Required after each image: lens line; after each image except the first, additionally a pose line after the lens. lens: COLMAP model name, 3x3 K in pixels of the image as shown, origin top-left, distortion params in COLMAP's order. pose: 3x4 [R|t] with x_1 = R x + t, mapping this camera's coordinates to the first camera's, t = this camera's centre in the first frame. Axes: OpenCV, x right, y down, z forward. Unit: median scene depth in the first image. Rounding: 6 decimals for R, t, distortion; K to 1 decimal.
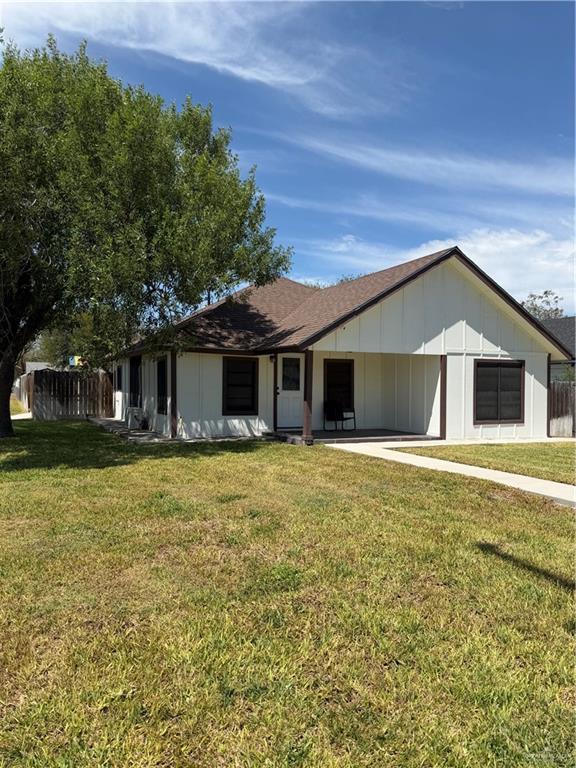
lens RADIAL K [[544.2, 0, 270.1], [0, 544.2, 377.7], [0, 0, 1]] dist [0.035561, -0.015867]
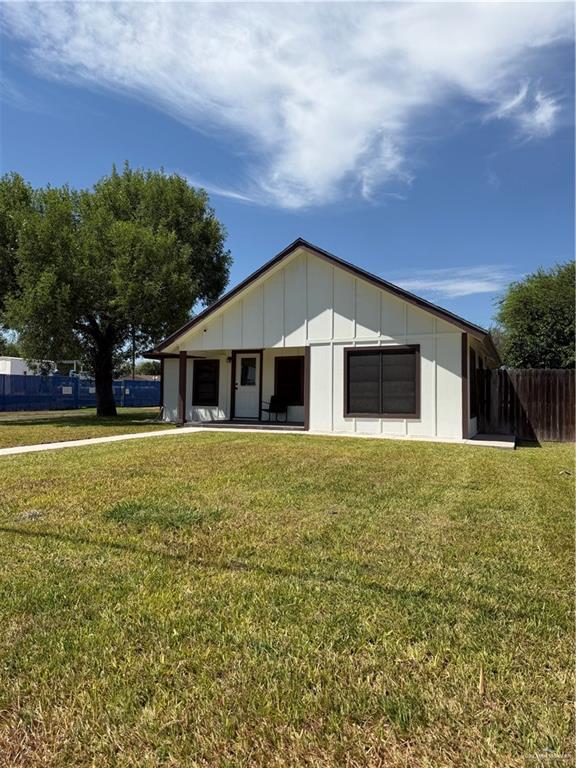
lens RADIAL K [[544.2, 0, 295.8], [0, 544.2, 392.1], [0, 0, 1]] dist [0.035561, -0.015867]
pose [[0.673518, -0.012981, -0.739057, 0.978520], [0.009403, 0.999915, -0.008993, 0.048538], [0.739111, -0.000892, 0.673583, 0.291511]]
